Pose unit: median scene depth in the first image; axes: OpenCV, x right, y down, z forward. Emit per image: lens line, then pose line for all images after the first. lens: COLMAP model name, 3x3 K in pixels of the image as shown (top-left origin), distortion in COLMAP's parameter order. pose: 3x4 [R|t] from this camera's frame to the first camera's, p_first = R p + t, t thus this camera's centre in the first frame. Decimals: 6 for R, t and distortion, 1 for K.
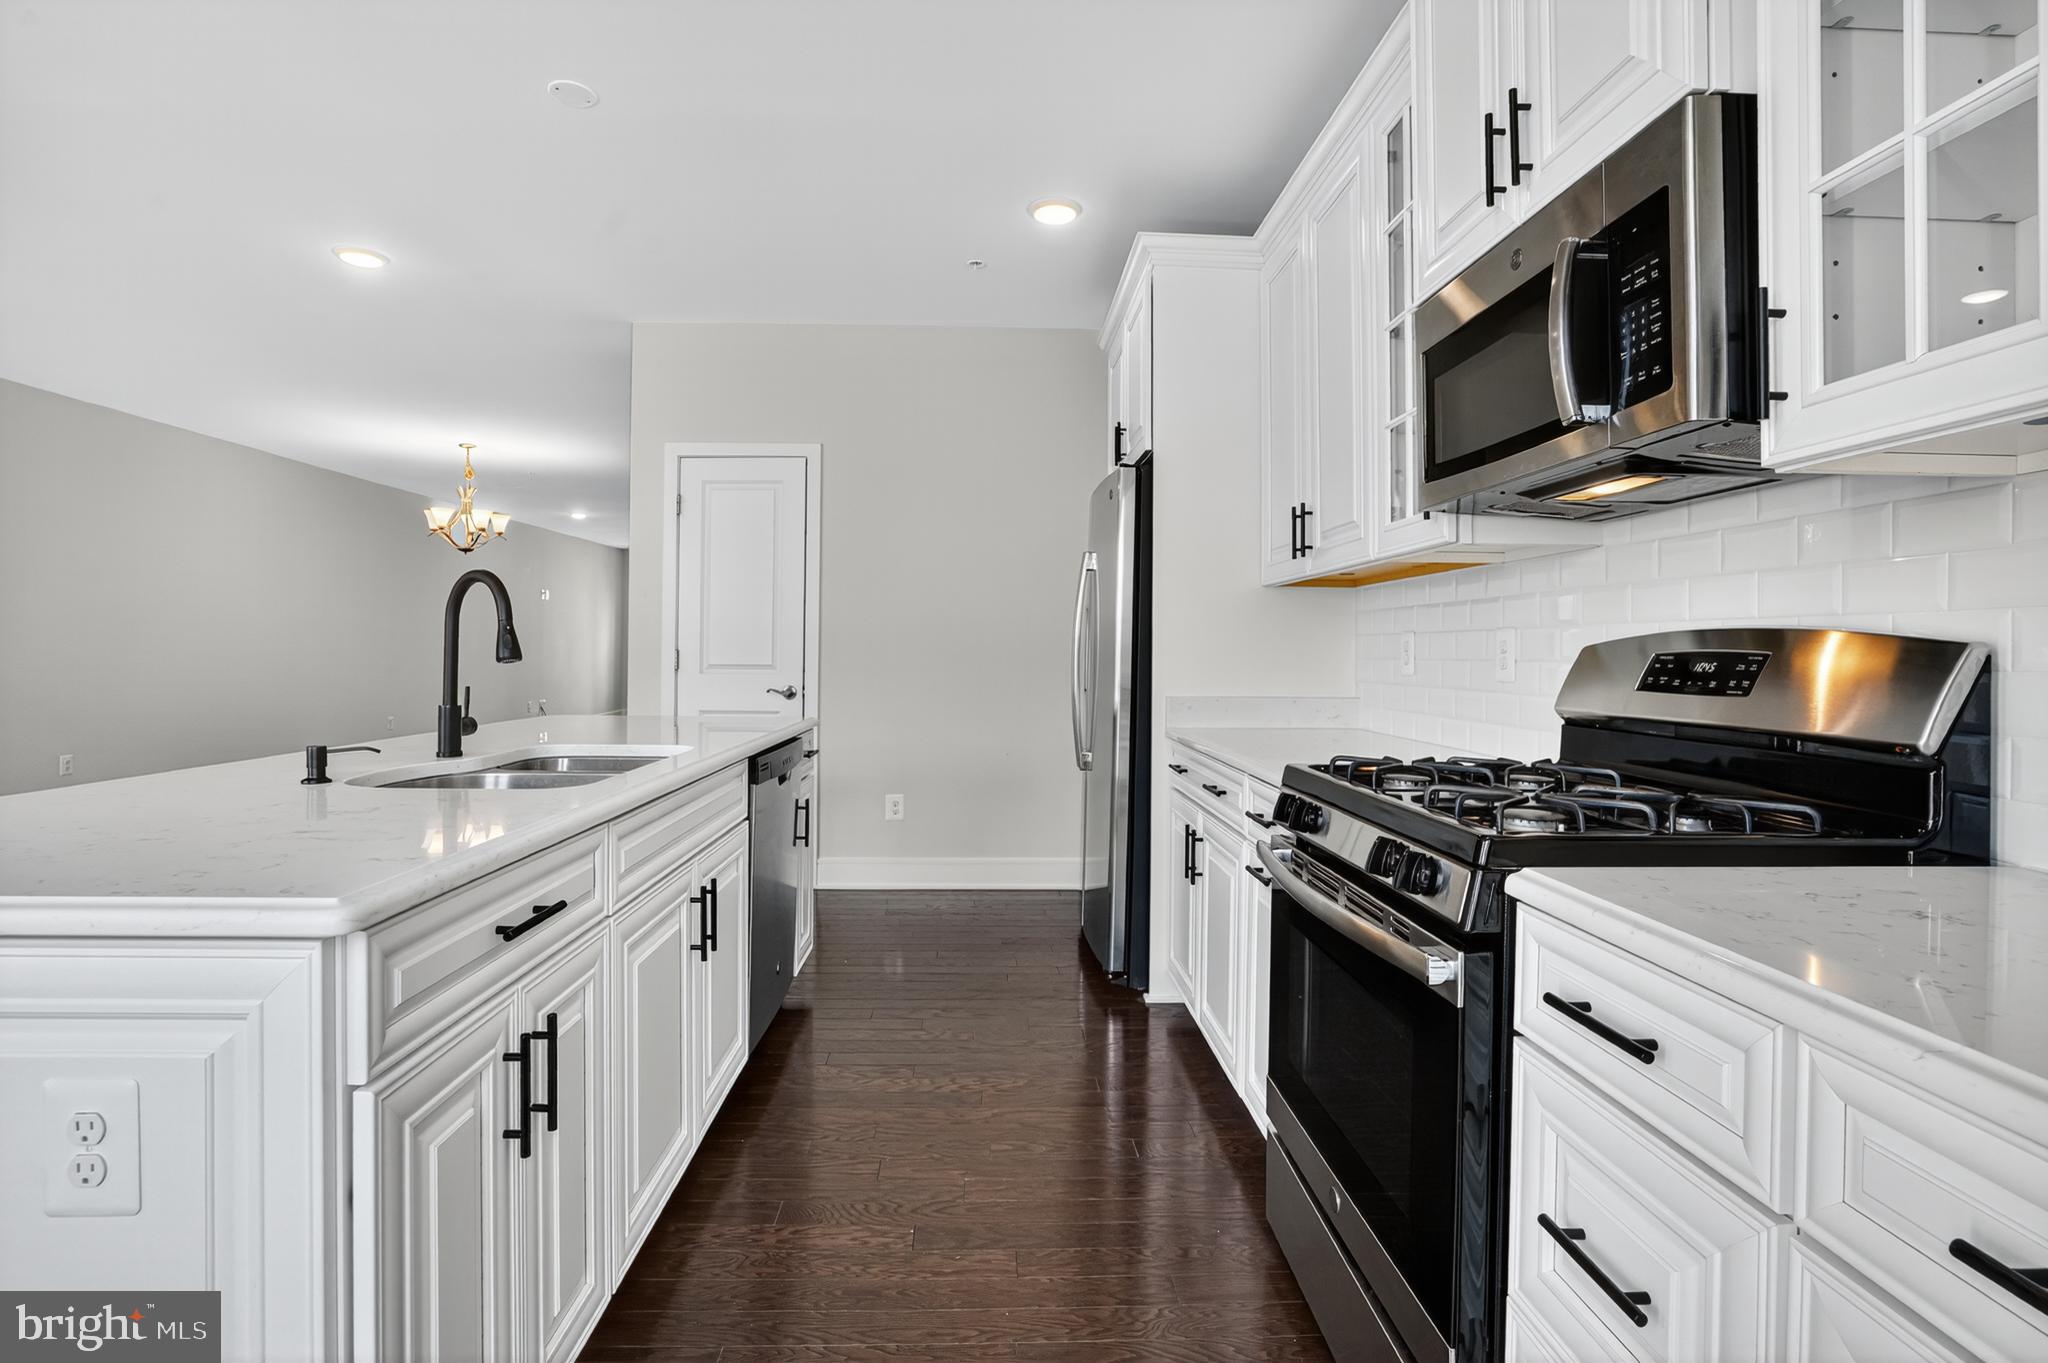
lens RADIAL K [[962.6, 0, 1018.5], [0, 962.6, 657.1], [0, 0, 1]] dist [-0.051002, 0.018485]
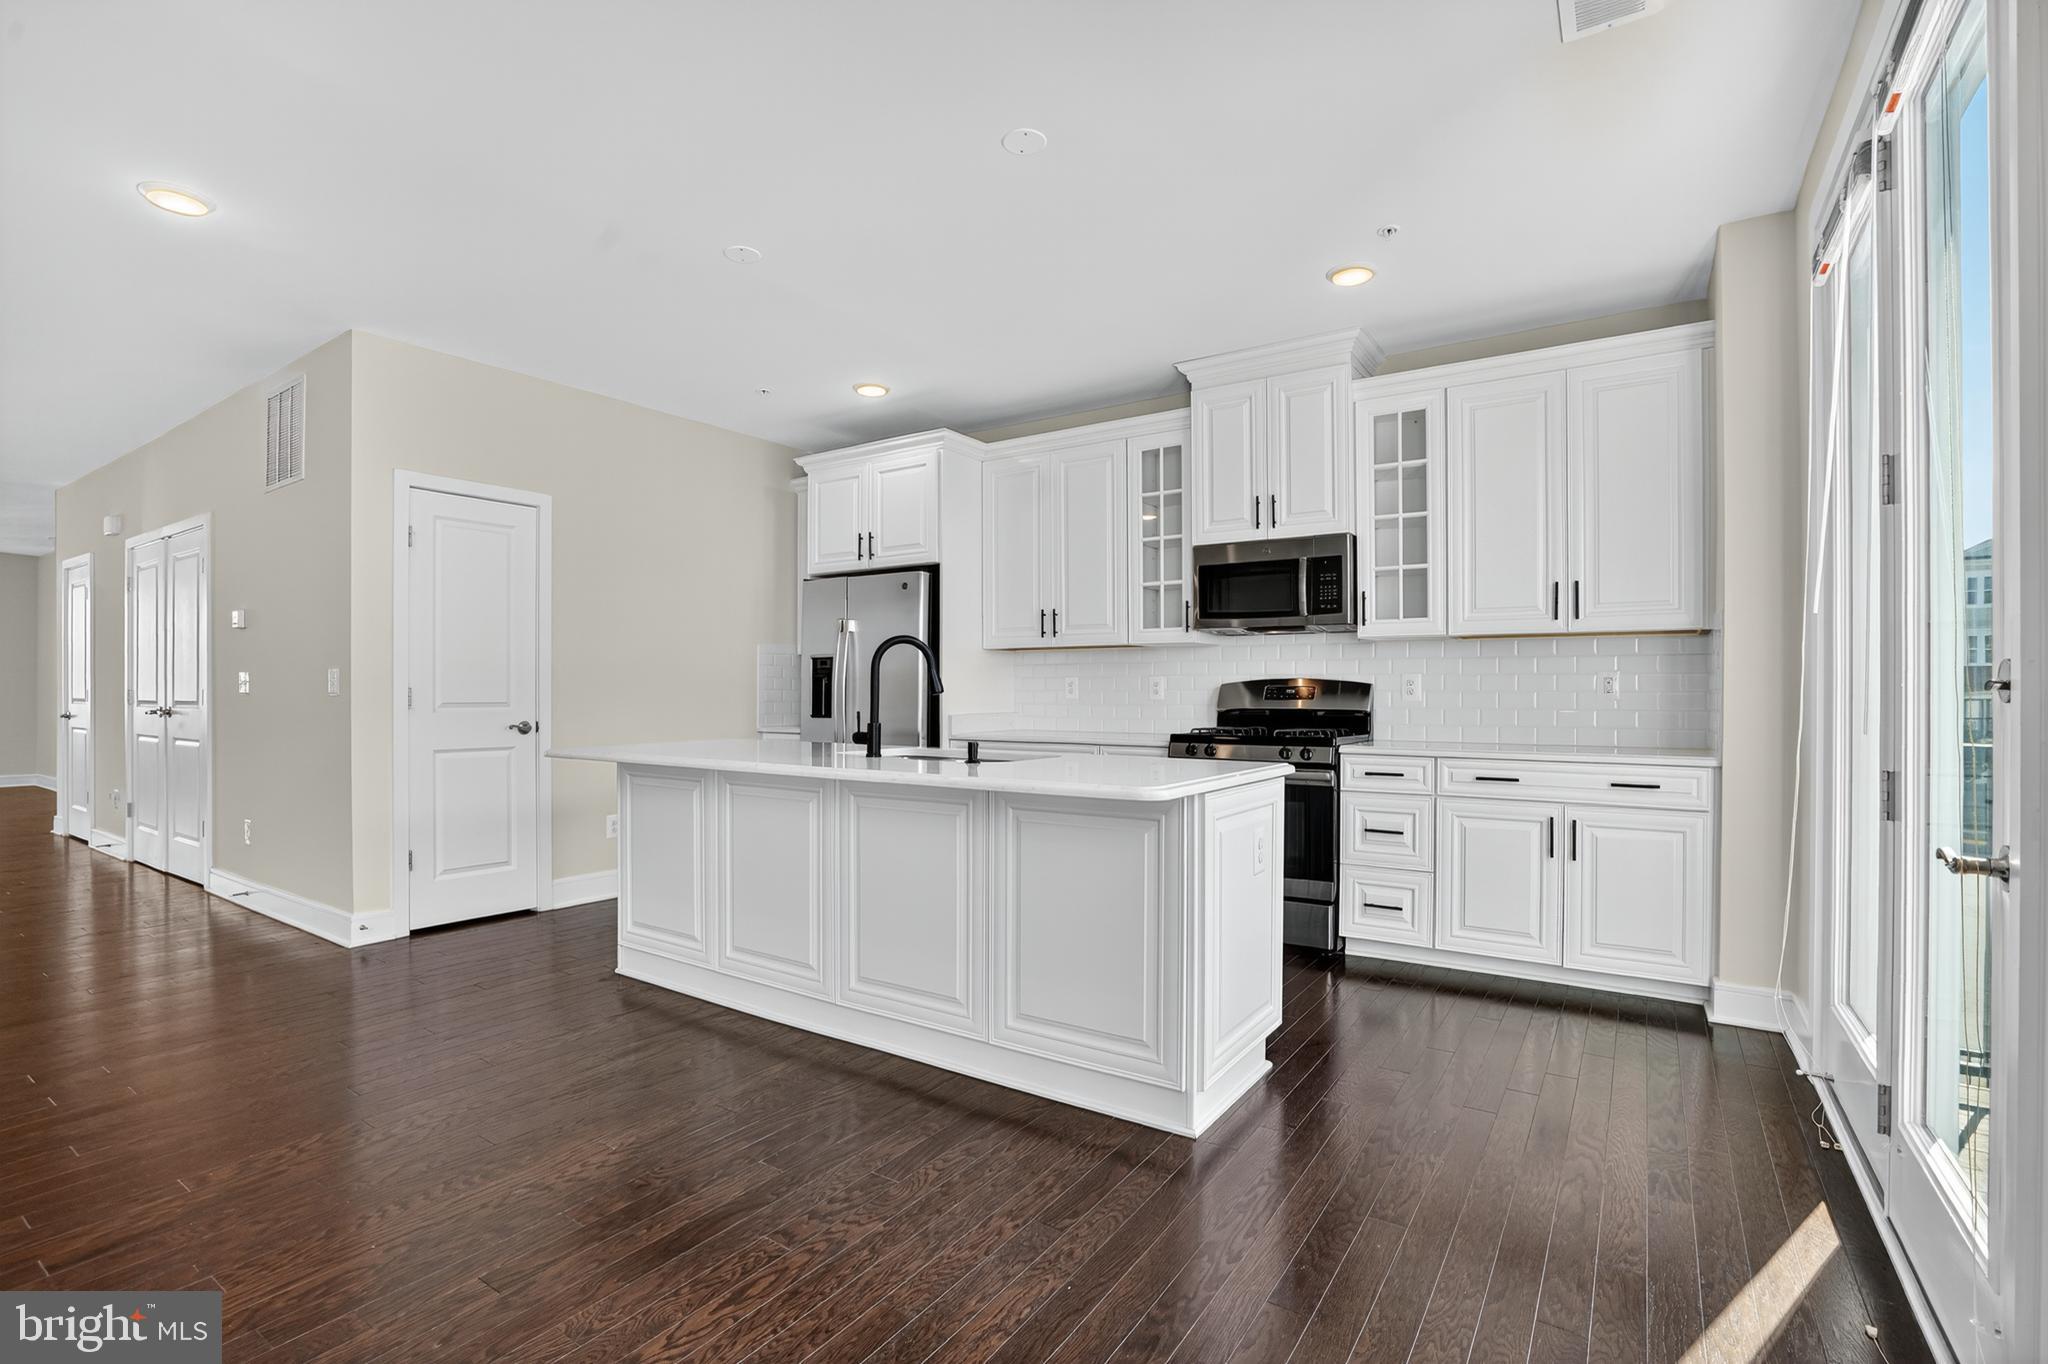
lens RADIAL K [[944.9, 0, 1028.0], [0, 944.9, 694.8], [0, 0, 1]] dist [-0.041342, 0.000554]
pose [[0.593130, -0.008840, 0.805059, -1.805737], [0.008739, 0.999952, 0.004541, 0.001863], [-0.805060, 0.004342, 0.593178, -0.104444]]
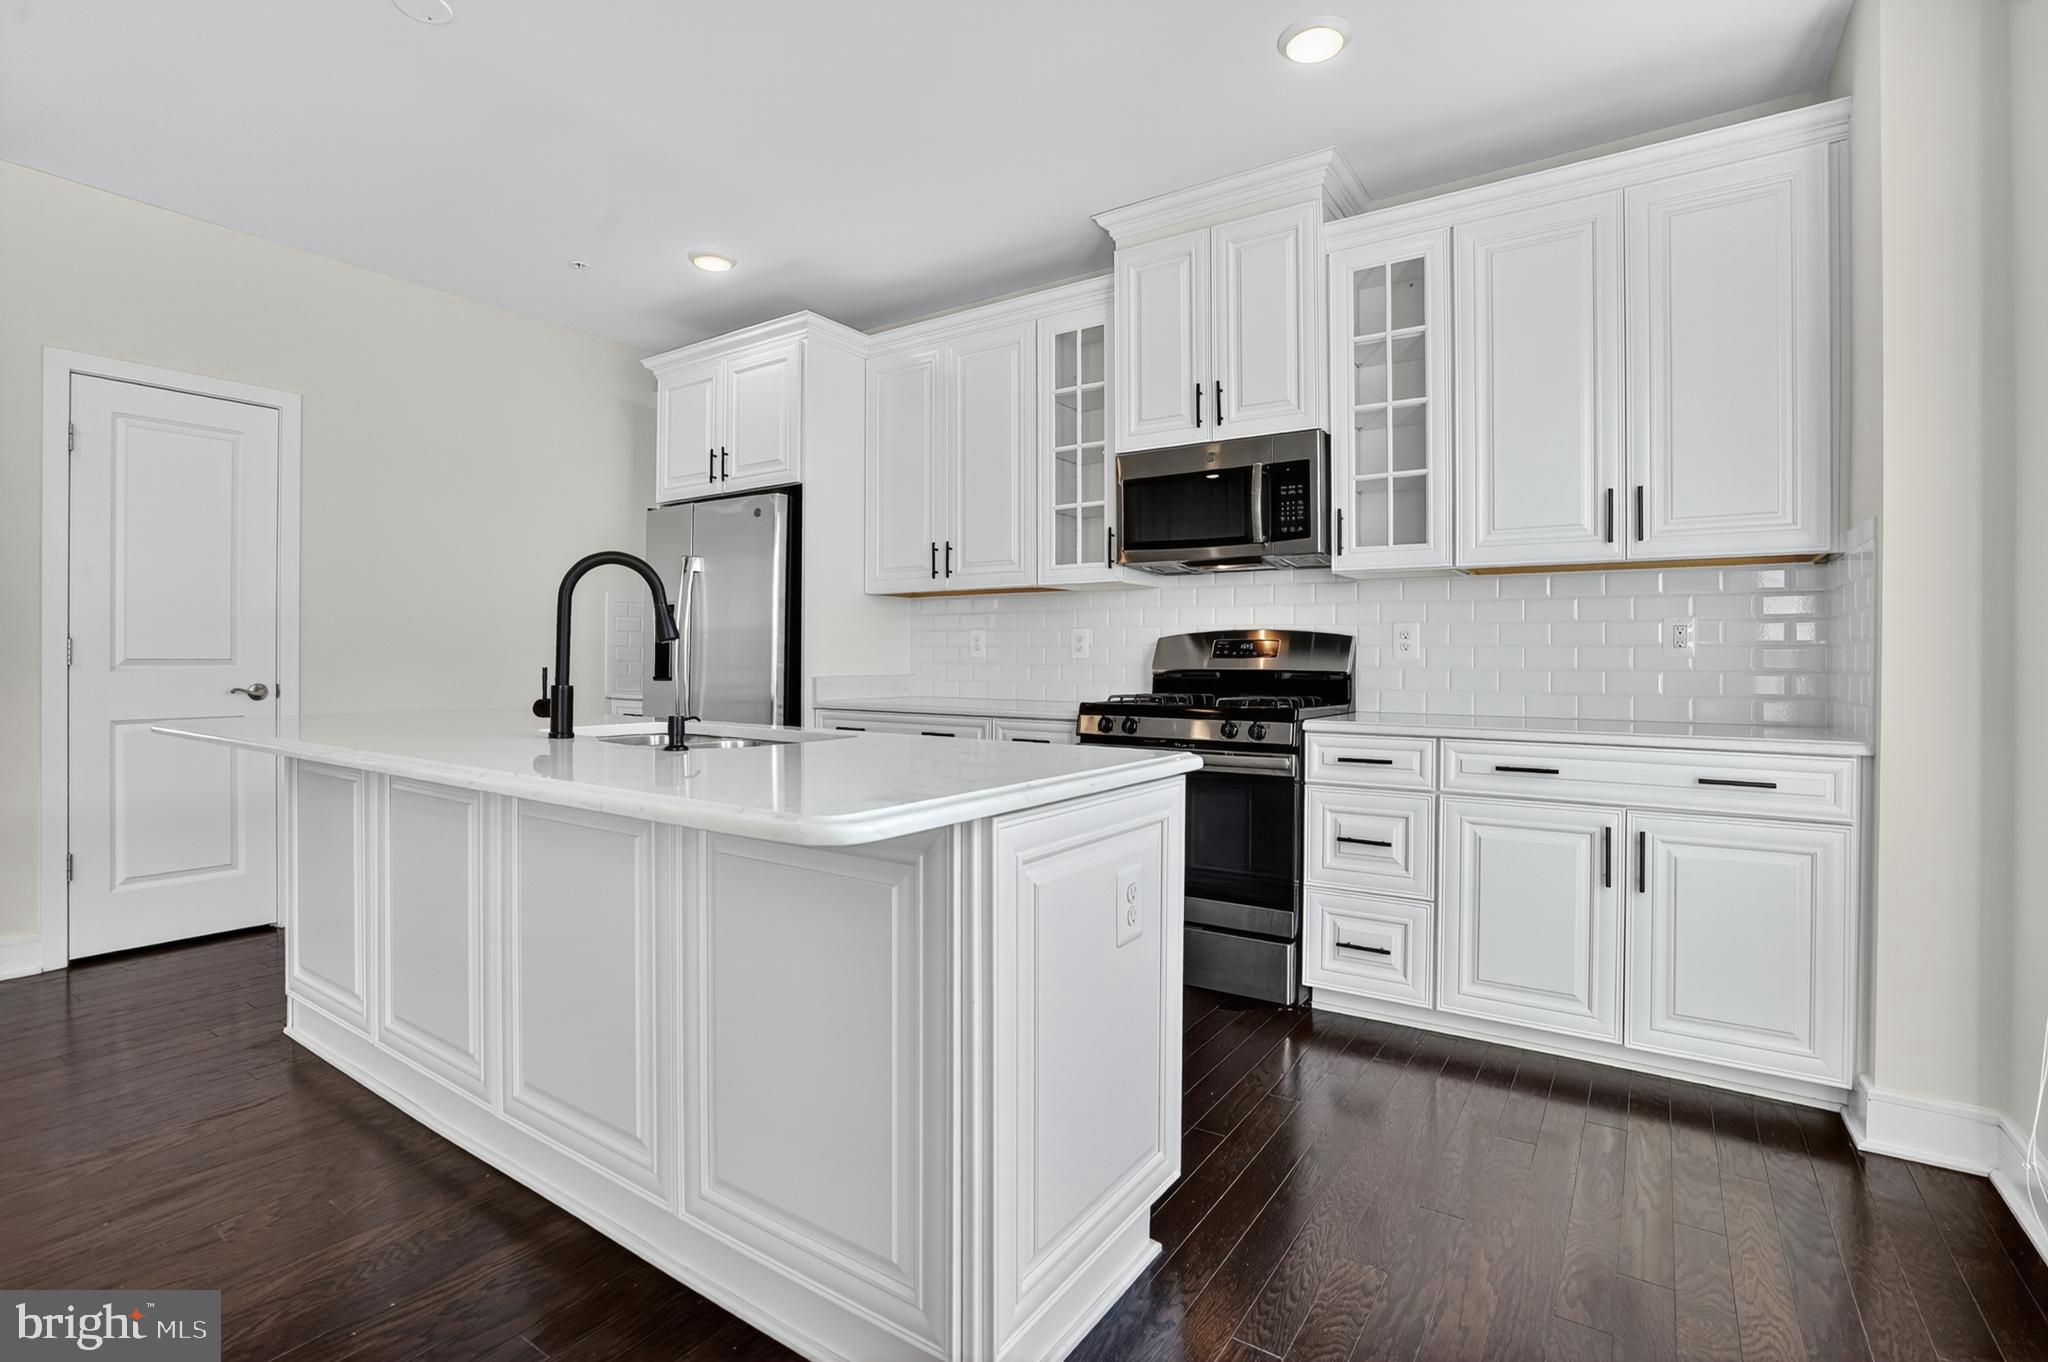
lens RADIAL K [[962.6, 0, 1018.5], [0, 962.6, 656.6], [0, 0, 1]] dist [-0.051002, 0.018485]
pose [[0.599980, -0.003575, 0.800007, -1.200554], [0.006188, 0.999981, -0.000172, 0.026657], [-0.799991, 0.005054, 0.599991, 0.026669]]
